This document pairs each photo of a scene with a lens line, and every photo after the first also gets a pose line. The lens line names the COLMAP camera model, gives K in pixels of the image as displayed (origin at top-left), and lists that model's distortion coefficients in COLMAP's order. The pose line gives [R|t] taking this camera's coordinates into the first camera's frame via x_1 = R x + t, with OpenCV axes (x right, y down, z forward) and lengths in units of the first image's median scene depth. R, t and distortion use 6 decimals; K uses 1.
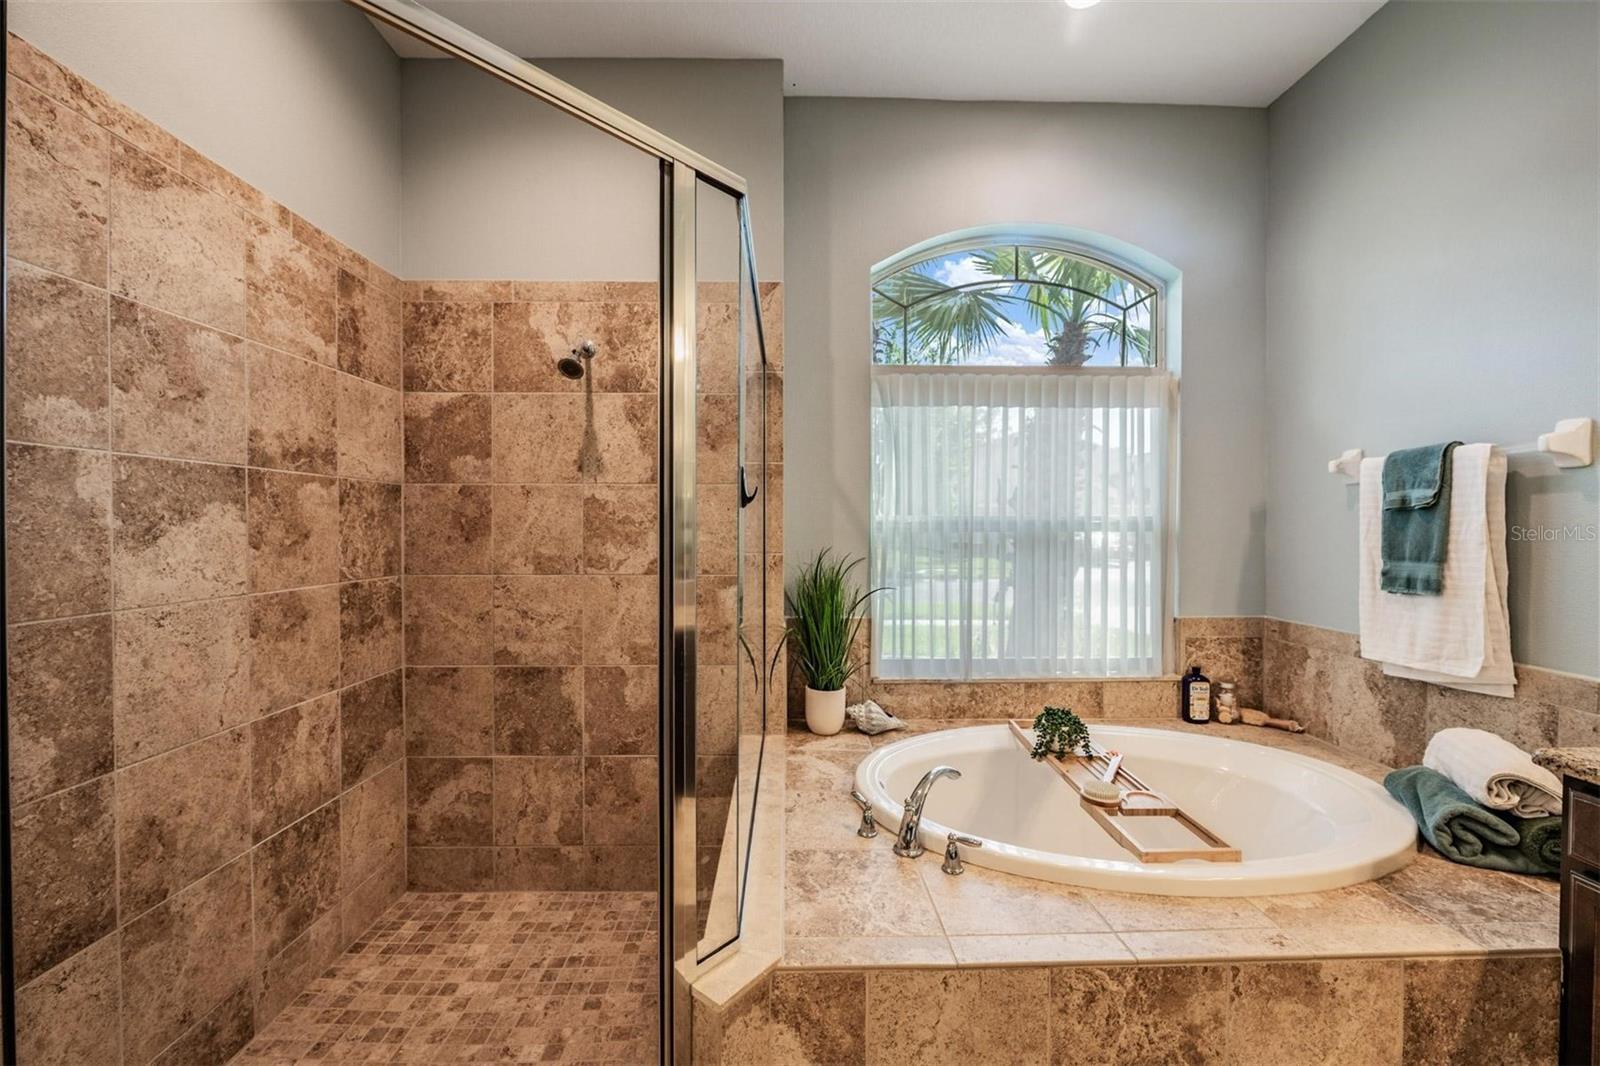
lens RADIAL K [[604.1, 0, 792.4], [0, 604.1, 529.9], [0, 0, 1]] dist [-0.000443, -0.003838]
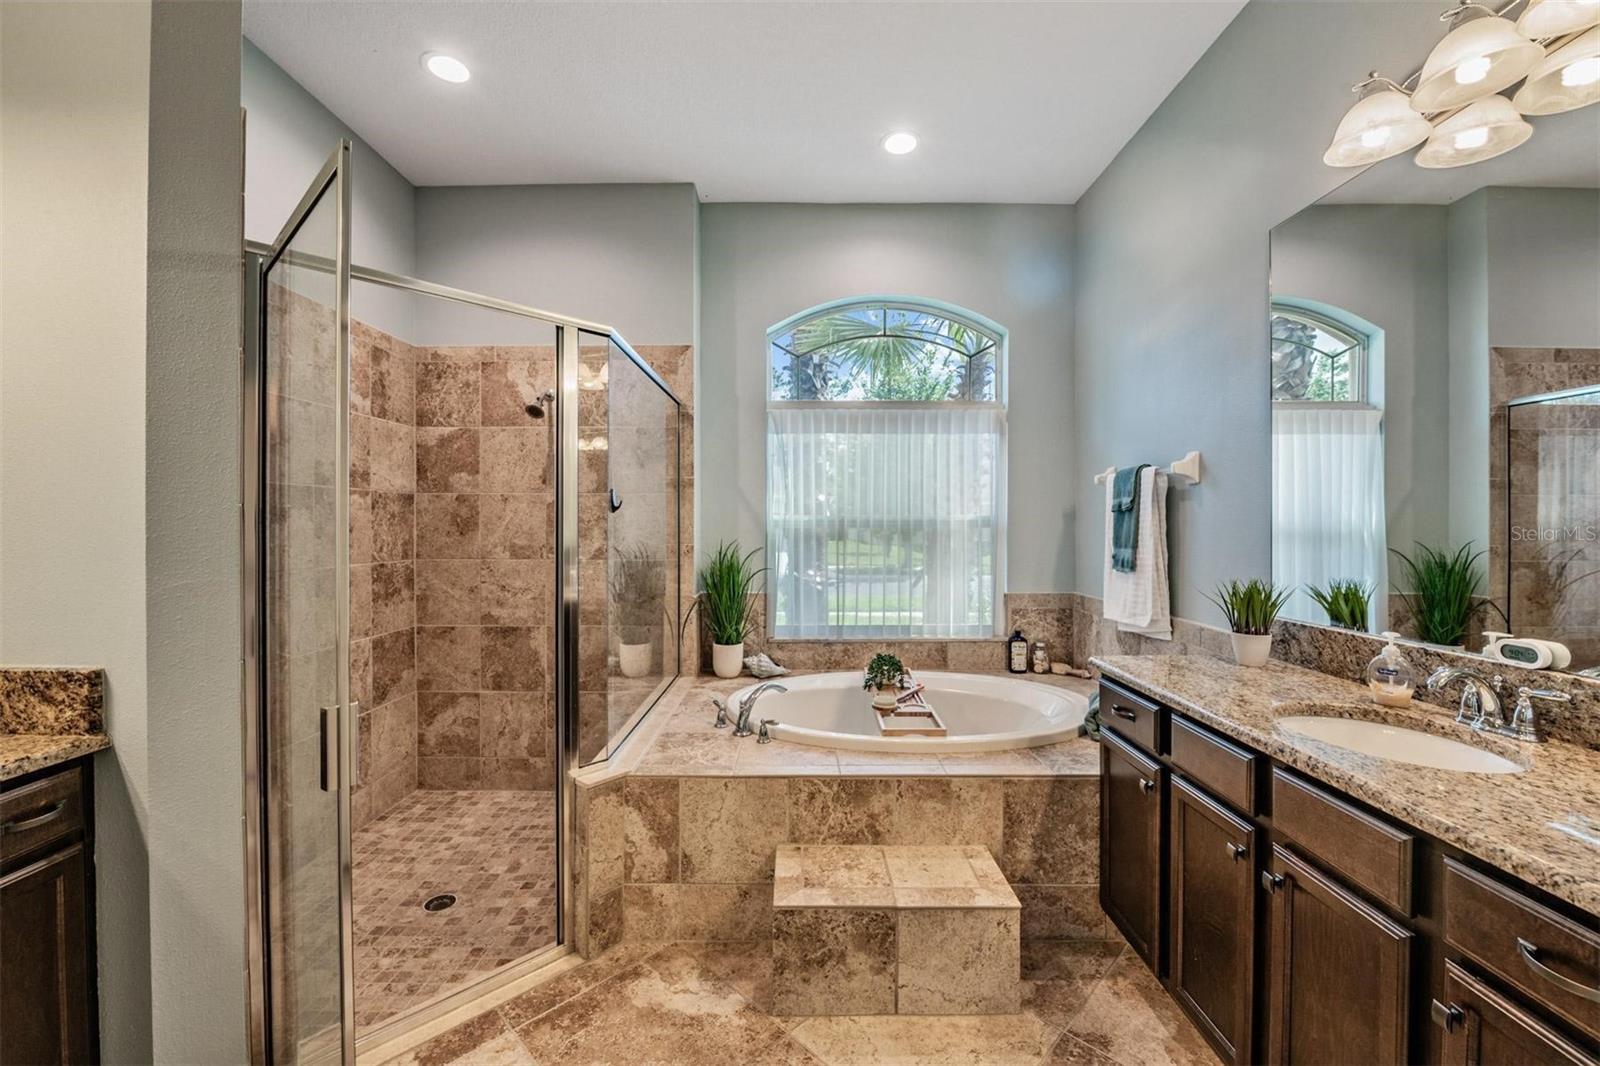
lens RADIAL K [[590.1, 0, 795.1], [0, 590.1, 523.2], [0, 0, 1]] dist [-0.005935, -0.005247]
pose [[0.999997, -0.000795, 0.002219, 0.227985], [0.000812, 0.999971, -0.007553, 0.003219], [-0.002213, 0.007555, 0.999969, -0.358442]]
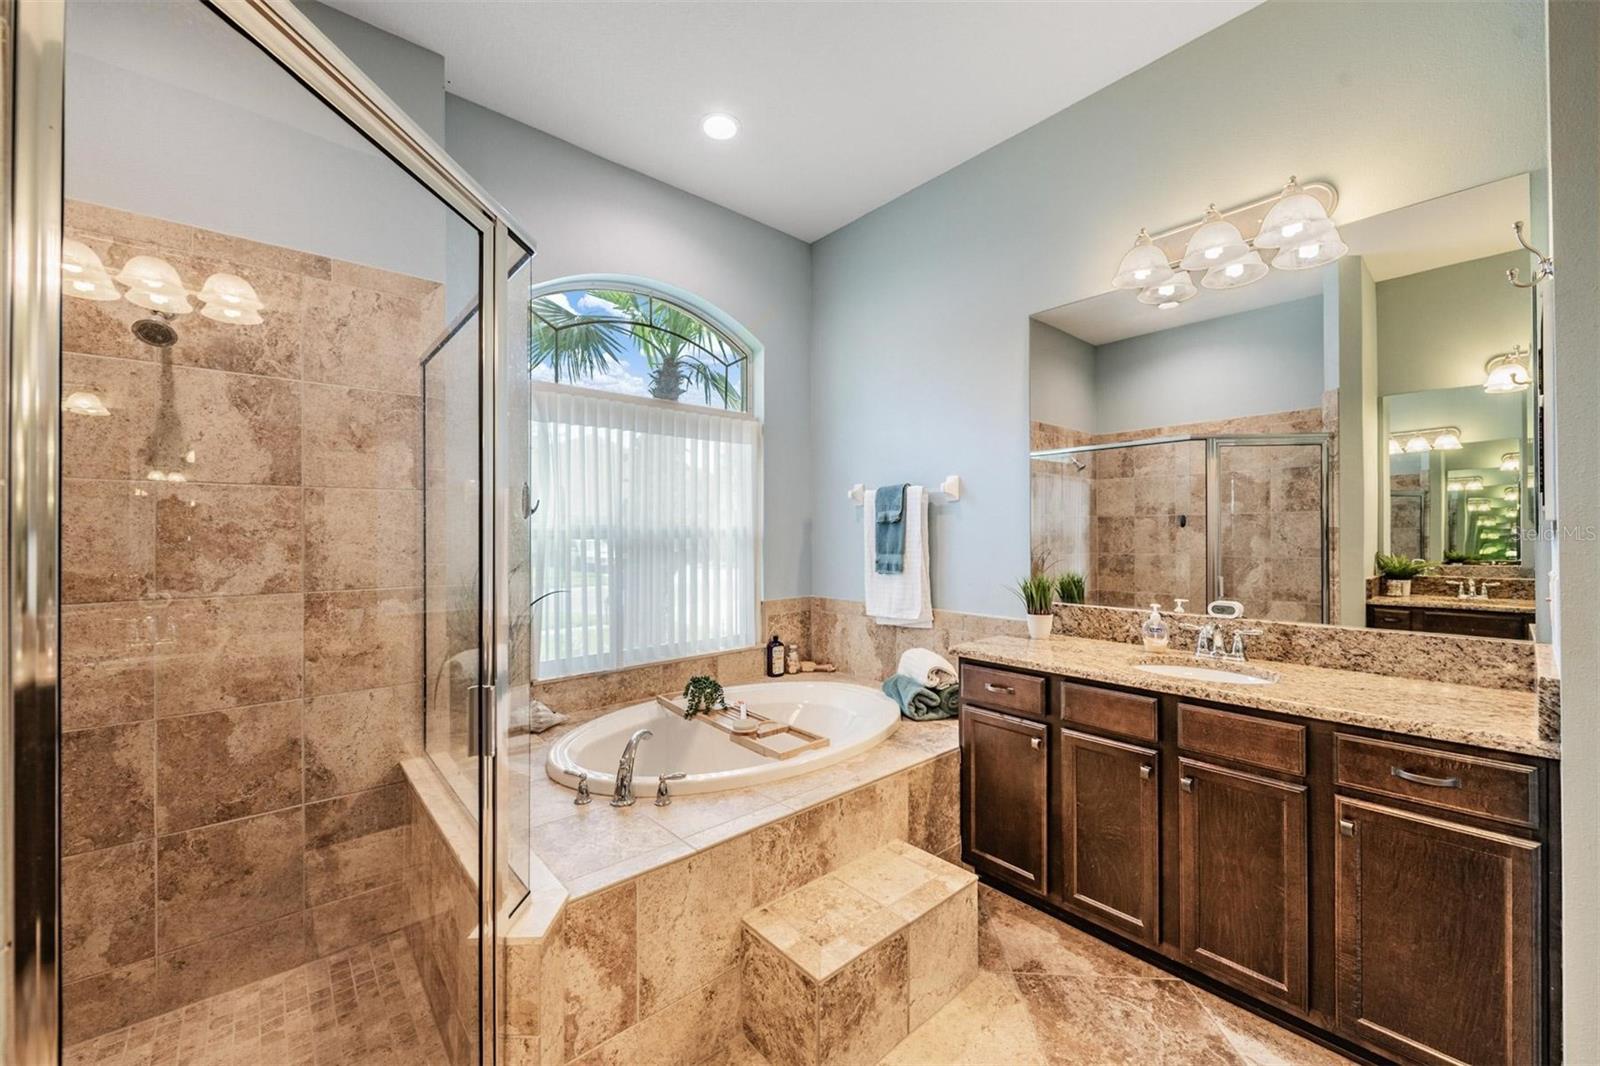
lens RADIAL K [[604.1, 0, 792.4], [0, 604.1, 529.9], [0, 0, 1]] dist [-0.000443, -0.003838]
pose [[0.770516, -0.000396, 0.637420, -0.222840], [0.009082, 0.999905, -0.010357, 0.000871], [-0.637356, 0.013769, 0.770447, -0.108606]]
